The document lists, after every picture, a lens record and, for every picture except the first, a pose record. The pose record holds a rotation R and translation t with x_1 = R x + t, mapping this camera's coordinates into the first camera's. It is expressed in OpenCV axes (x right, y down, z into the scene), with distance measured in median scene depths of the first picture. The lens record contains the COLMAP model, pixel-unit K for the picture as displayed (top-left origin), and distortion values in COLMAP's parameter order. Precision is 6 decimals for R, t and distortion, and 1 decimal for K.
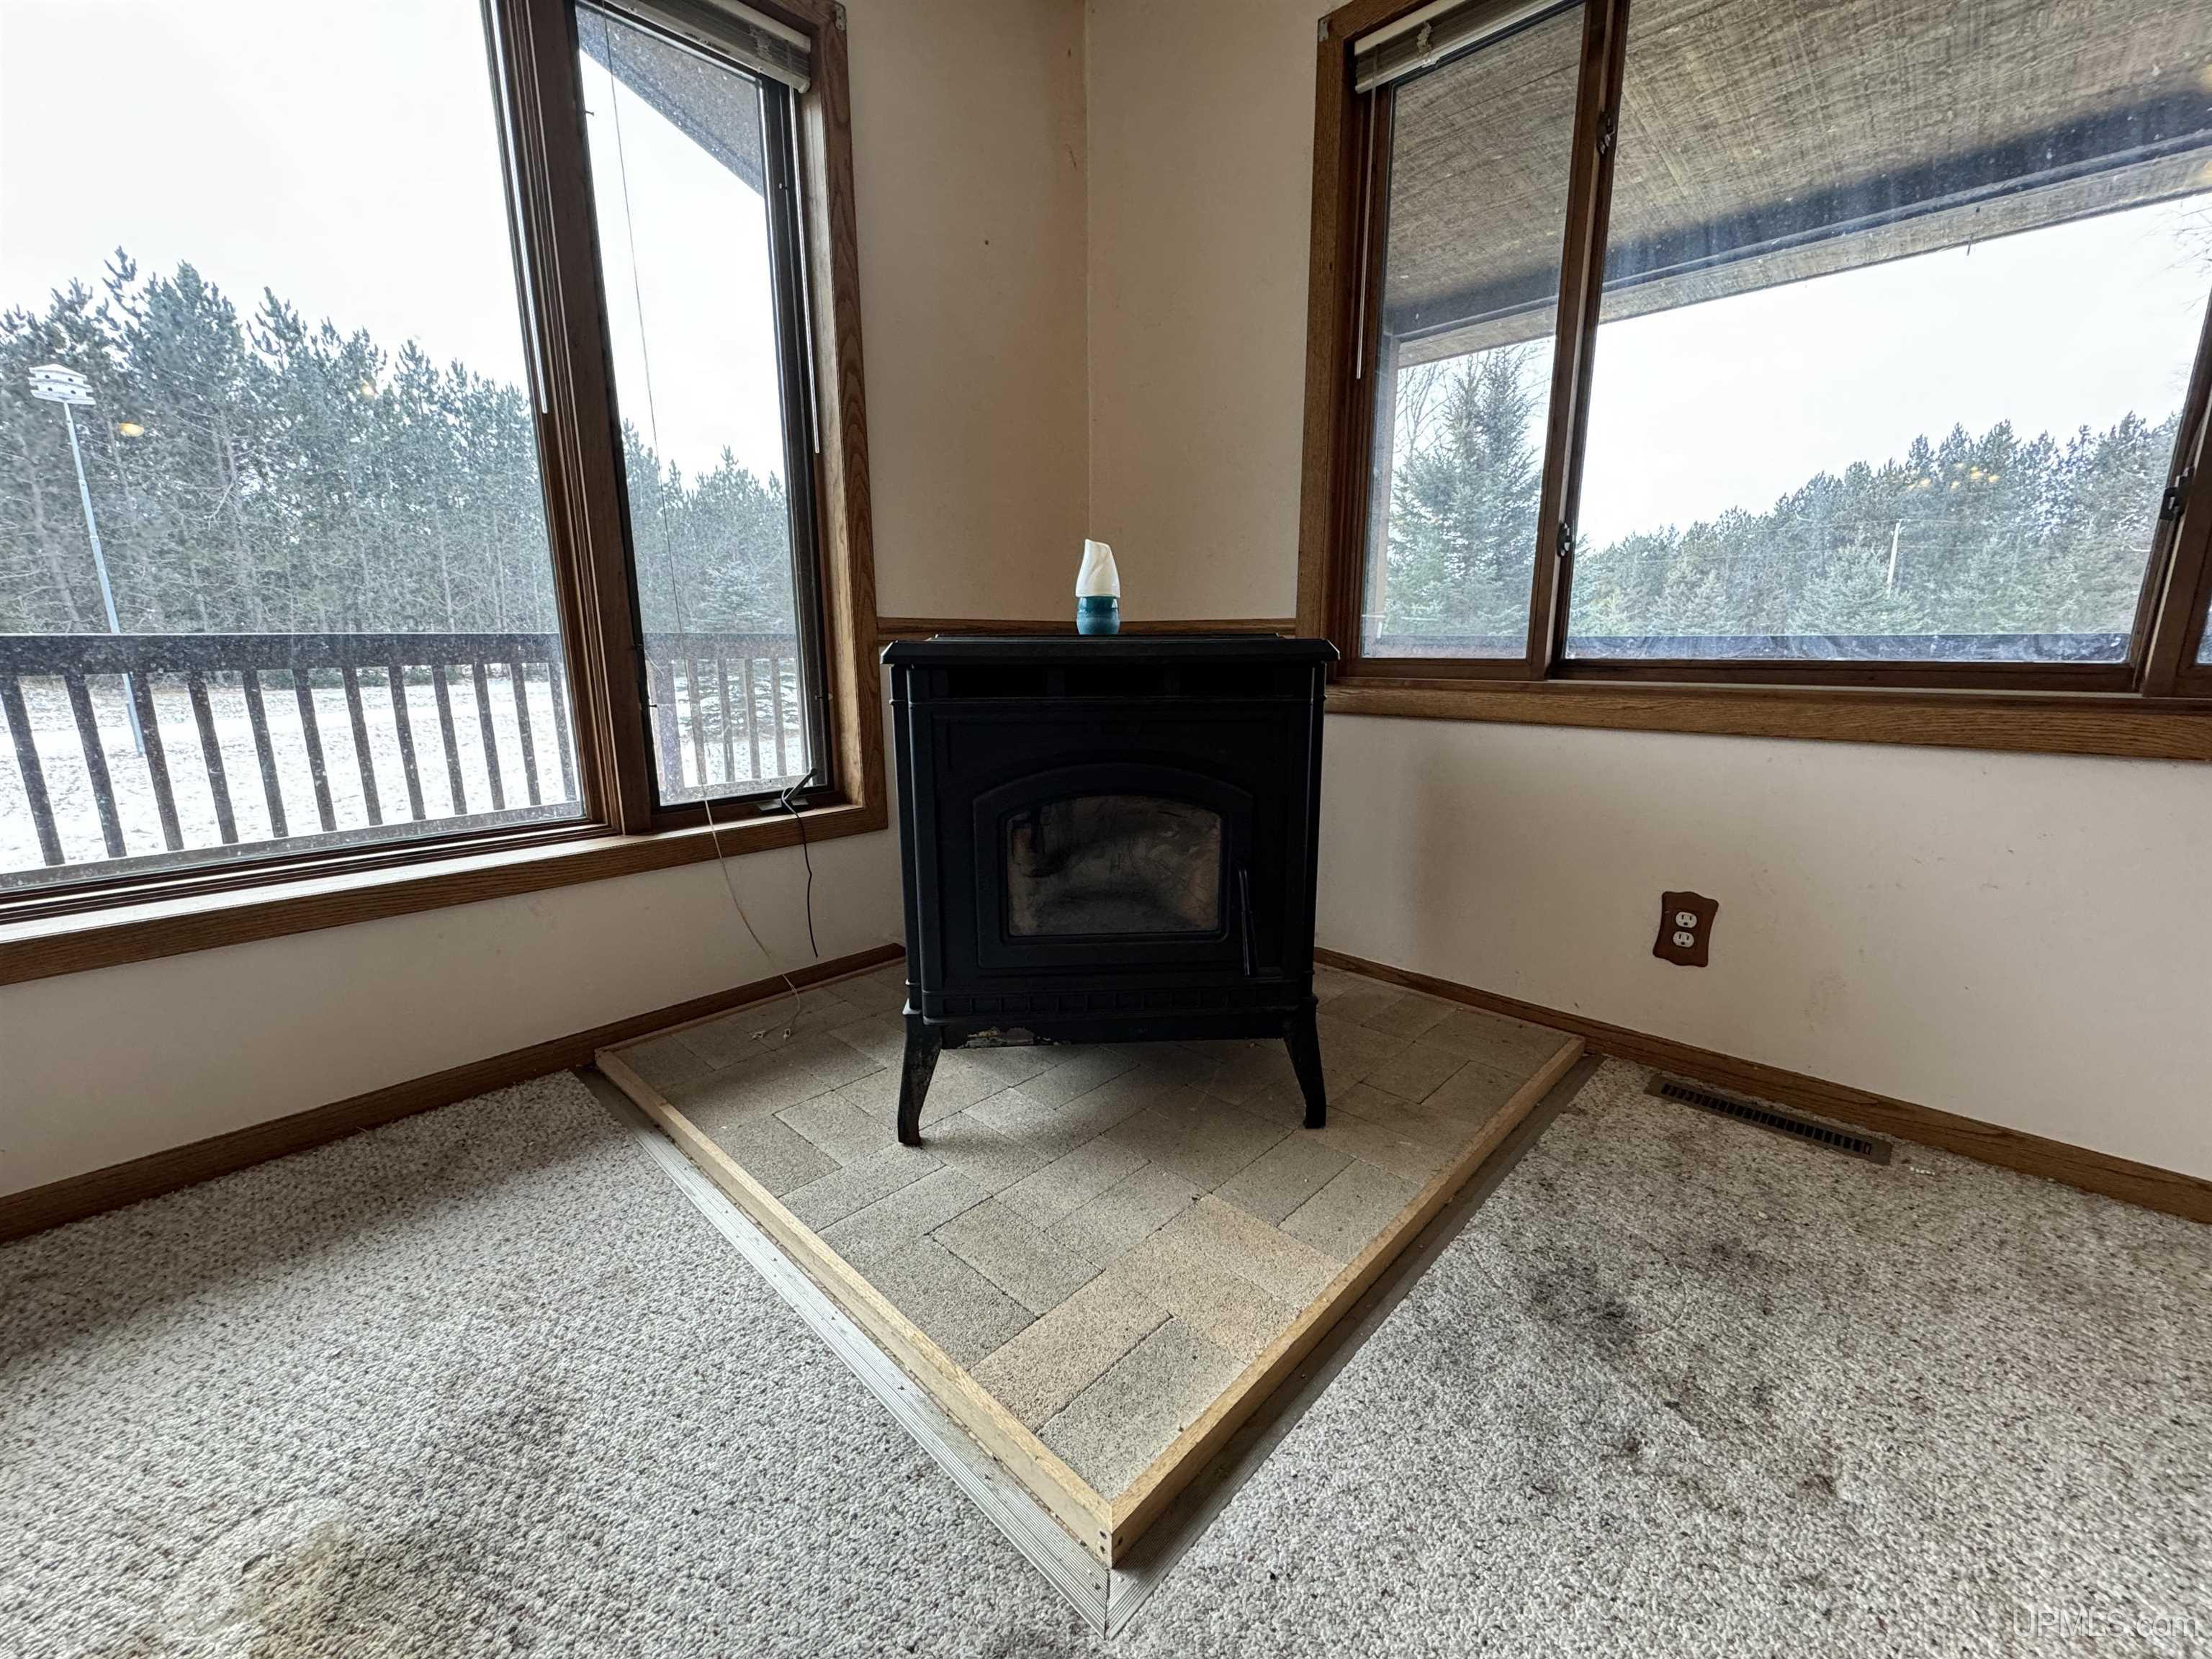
lens RADIAL K [[873.5, 0, 1105.2], [0, 873.5, 830.8], [0, 0, 1]] dist [-0.002886, 0.000794]
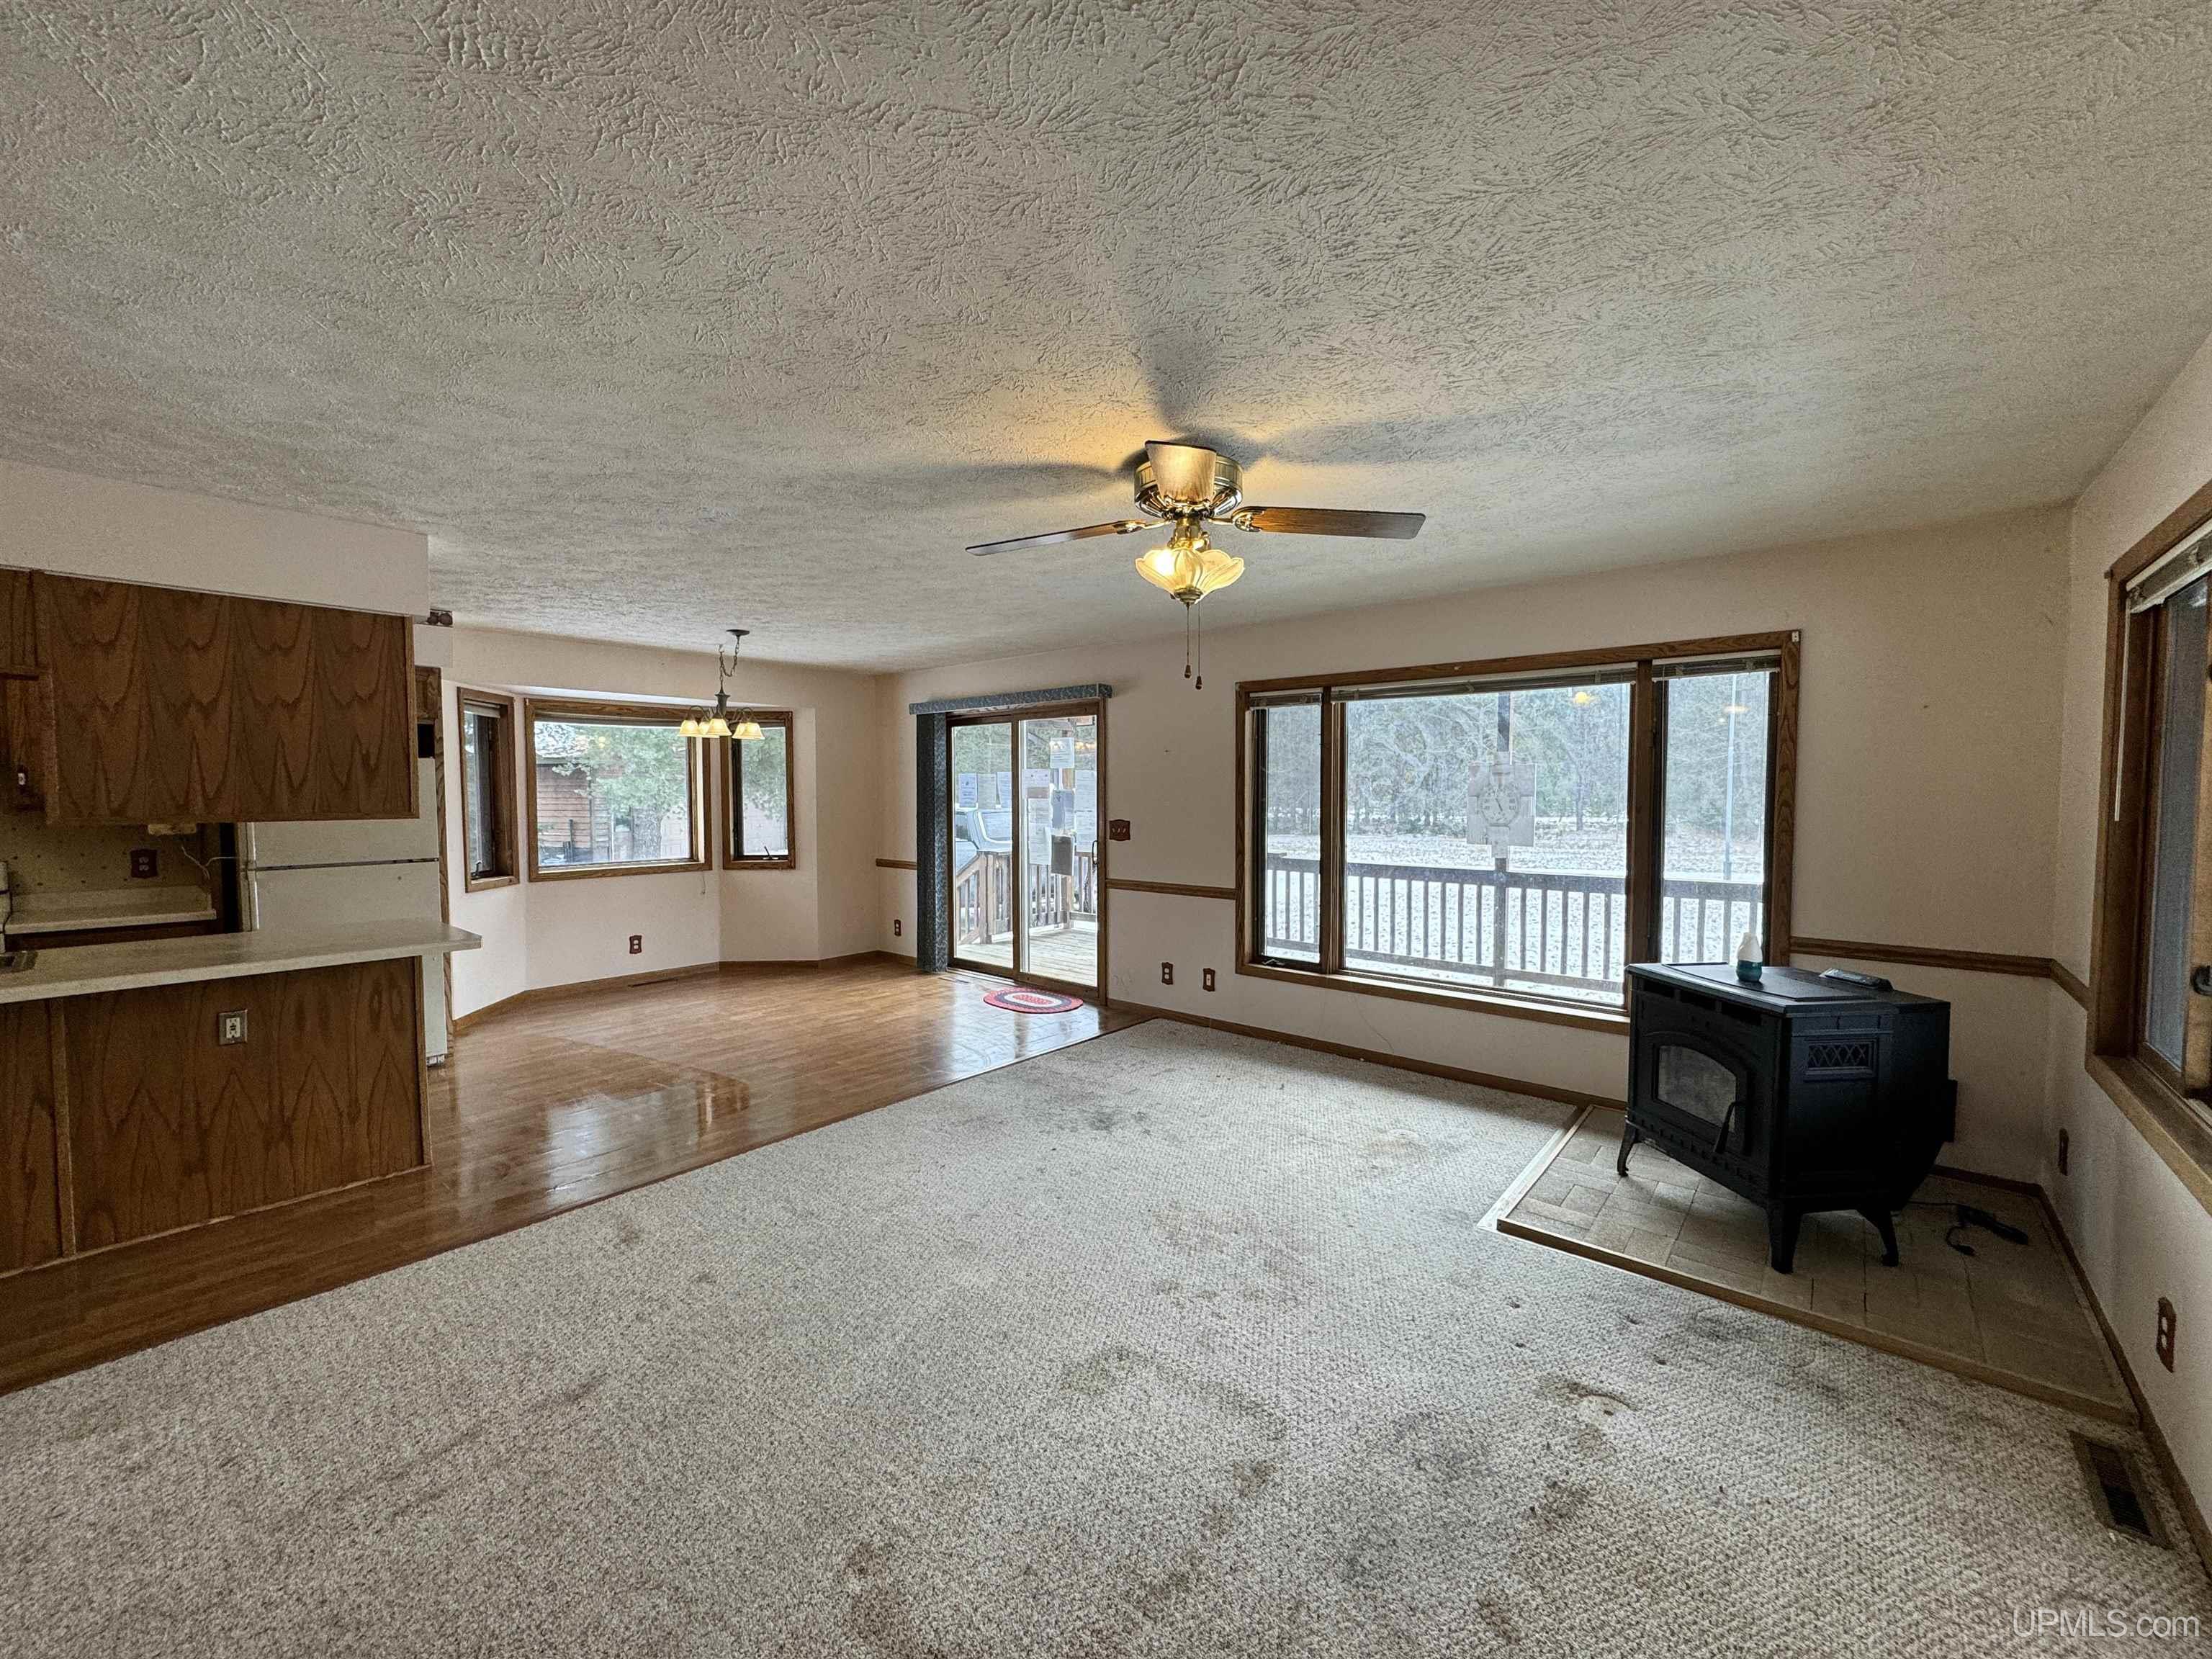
lens RADIAL K [[873.5, 0, 1104.0], [0, 873.5, 825.9], [0, 0, 1]] dist [-0.002886, 0.000794]
pose [[0.054772, 0.043676, -0.997543, 1.899474], [-0.209216, 0.977368, 0.031306, -0.317776], [0.976334, 0.206987, 0.062670, -0.649727]]
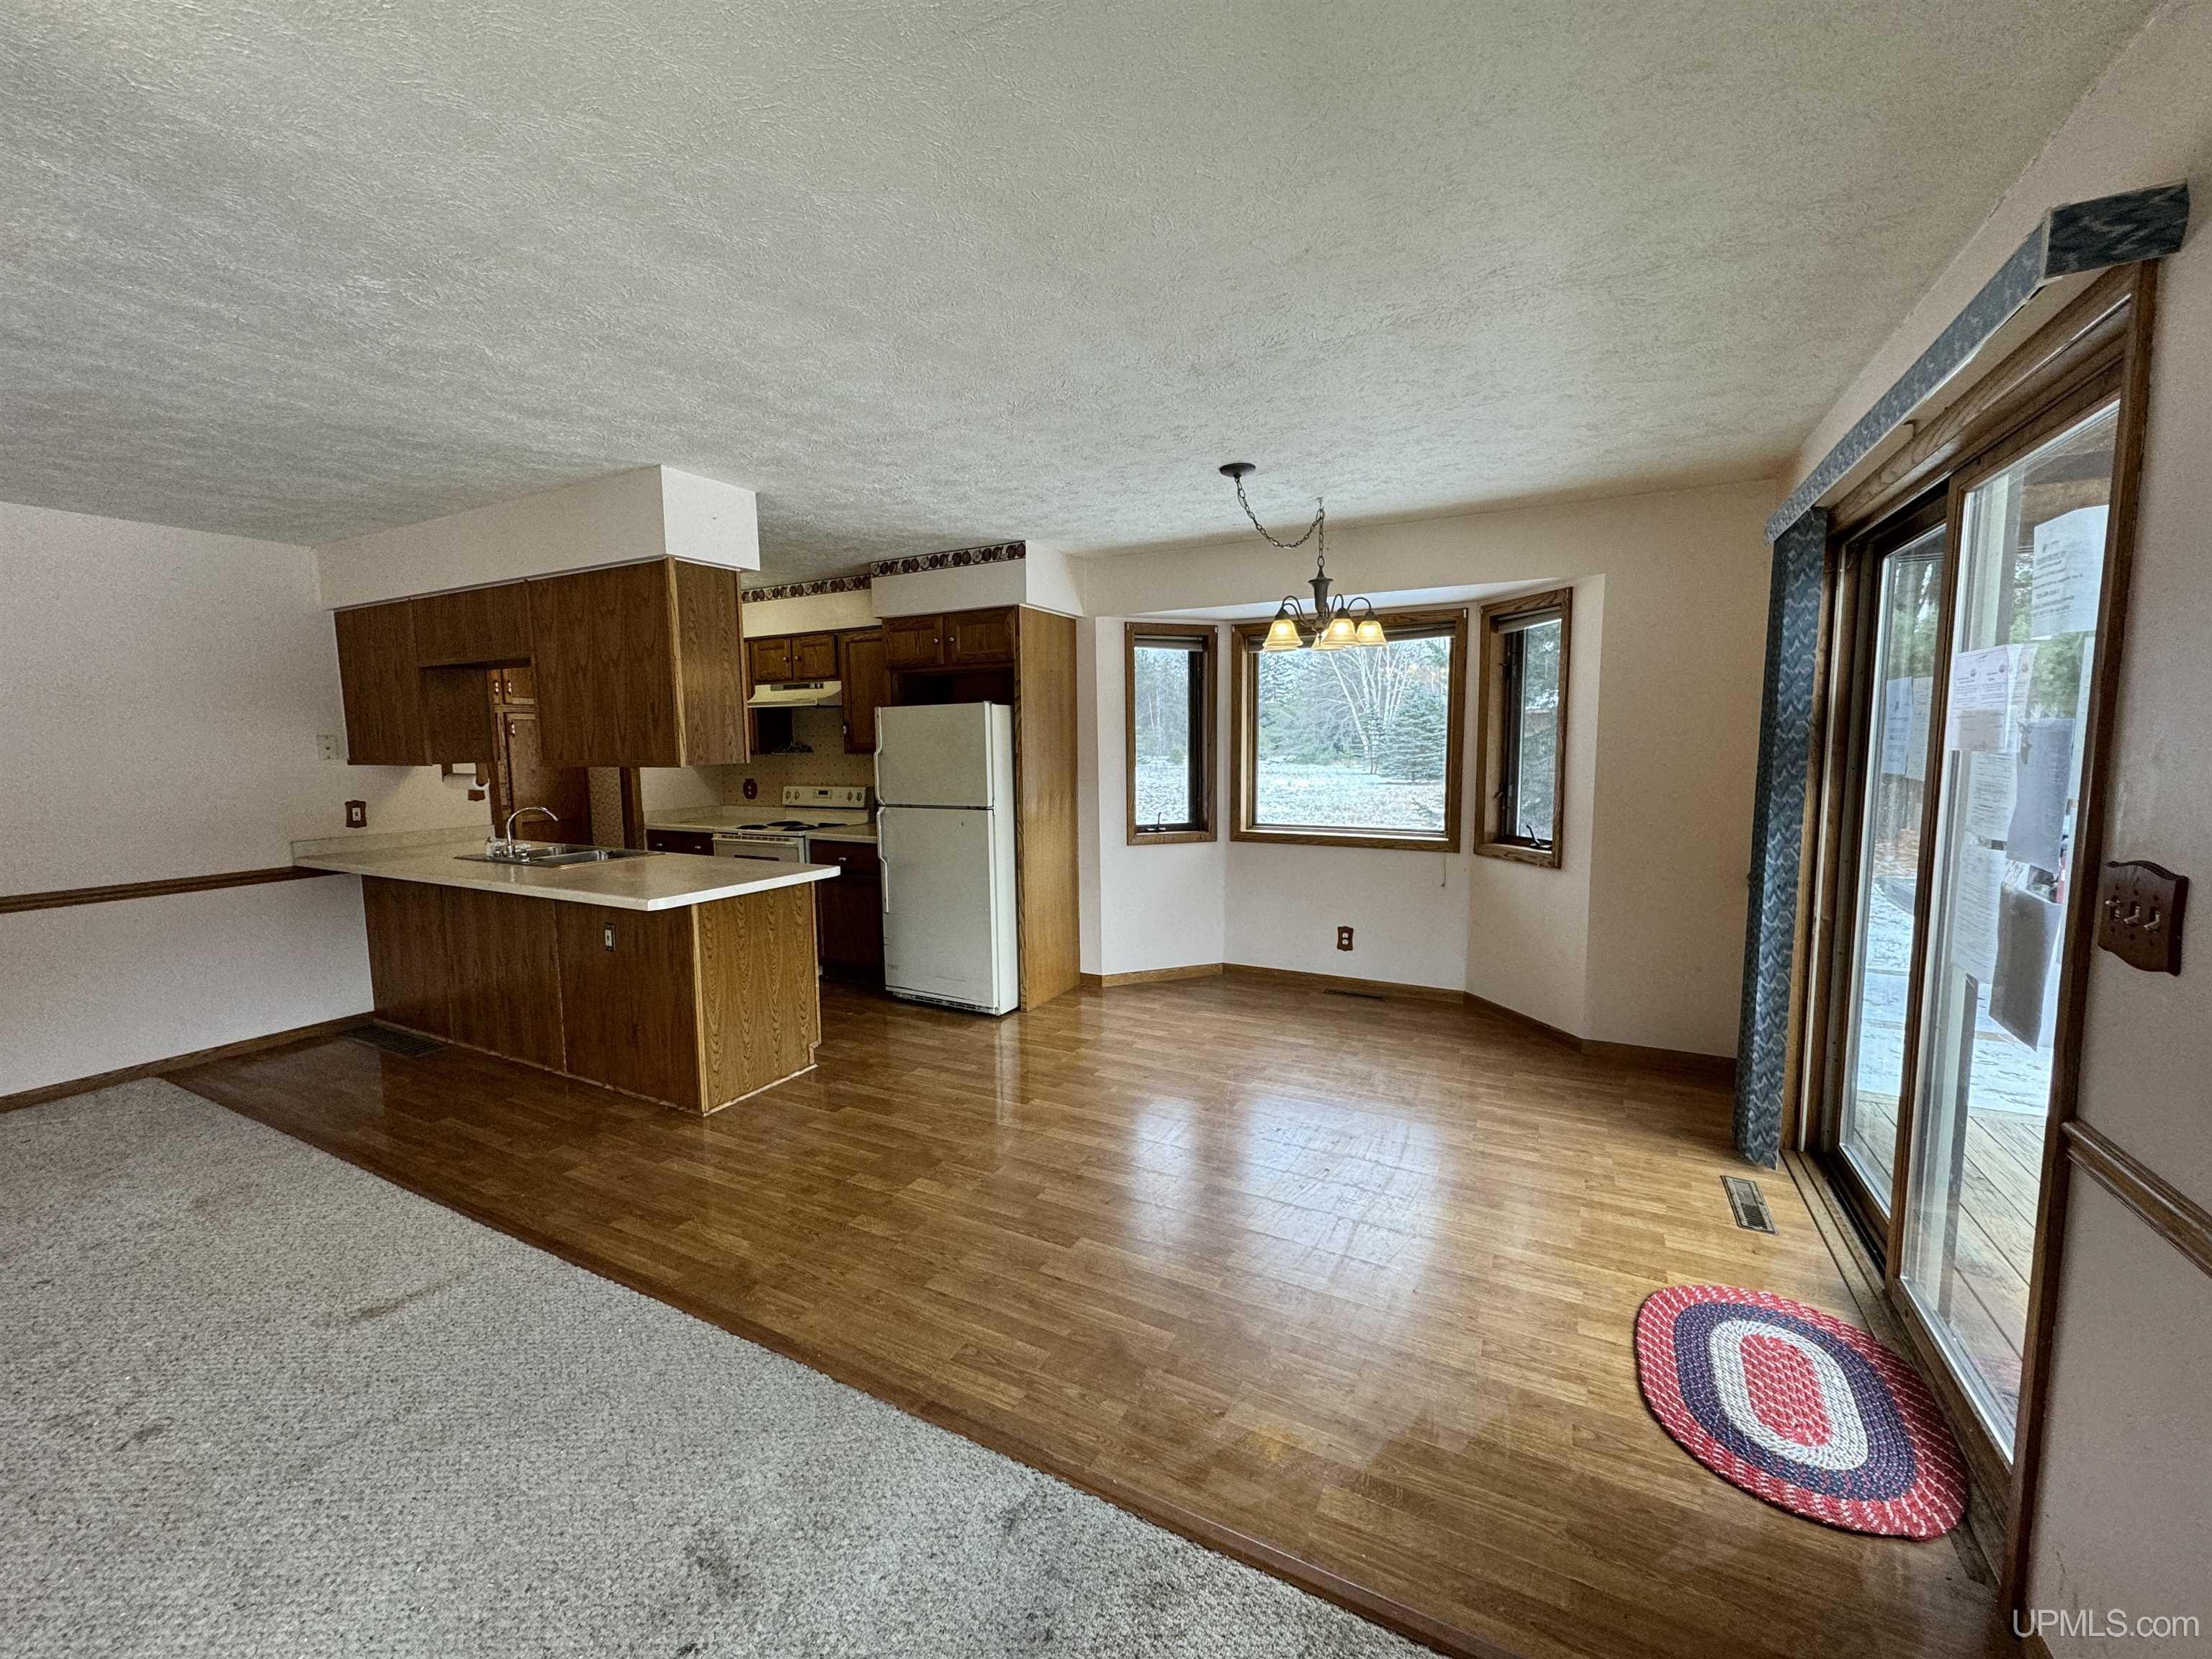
lens RADIAL K [[873.5, 0, 1103.8], [0, 873.5, 830.0], [0, 0, 1]] dist [-0.002886, 0.000794]
pose [[-0.960710, 0.041155, -0.274484, -0.893126], [-0.046453, 0.951155, 0.305198, -0.468767], [0.273638, 0.305958, -0.911873, 0.114767]]
